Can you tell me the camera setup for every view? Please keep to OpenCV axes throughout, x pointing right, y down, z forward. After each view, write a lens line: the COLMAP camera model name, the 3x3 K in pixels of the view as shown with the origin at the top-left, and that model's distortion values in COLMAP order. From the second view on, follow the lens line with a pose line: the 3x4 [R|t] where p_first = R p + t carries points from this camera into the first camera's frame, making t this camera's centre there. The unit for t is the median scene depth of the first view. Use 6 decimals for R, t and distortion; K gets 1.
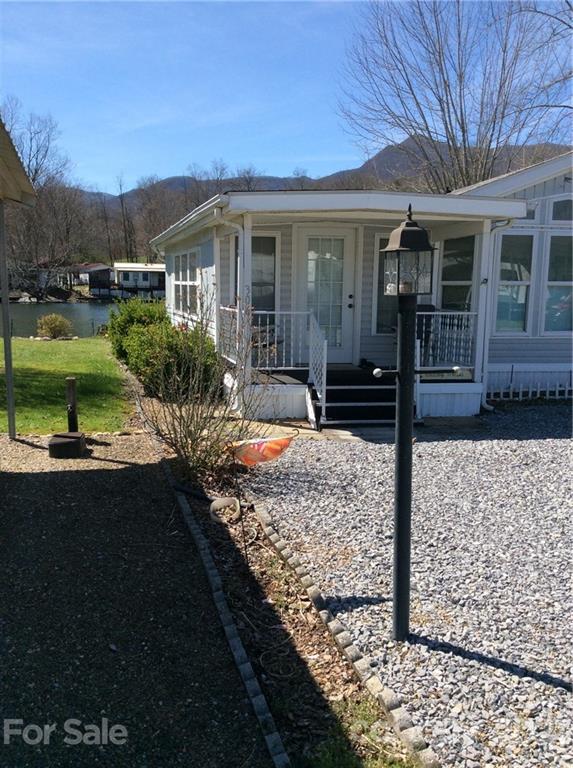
lens RADIAL K [[701.0, 0, 285.3], [0, 701.0, 369.1], [0, 0, 1]] dist [0.122937, -0.238216]
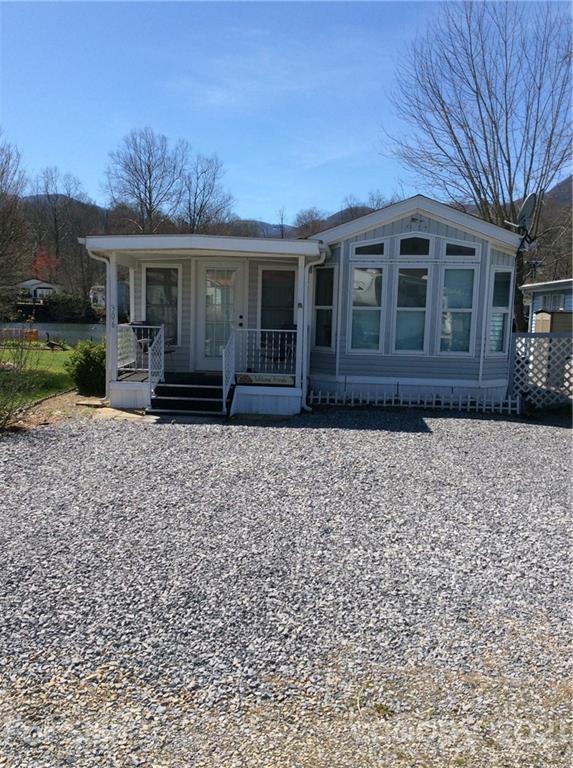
lens RADIAL K [[701.0, 0, 285.3], [0, 701.0, 369.1], [0, 0, 1]] dist [0.122937, -0.238216]
pose [[0.970489, 0.034457, -0.238672, 0.465651], [-0.043902, 0.998445, -0.034366, 0.025541], [0.237116, 0.043830, 0.970492, -0.159414]]
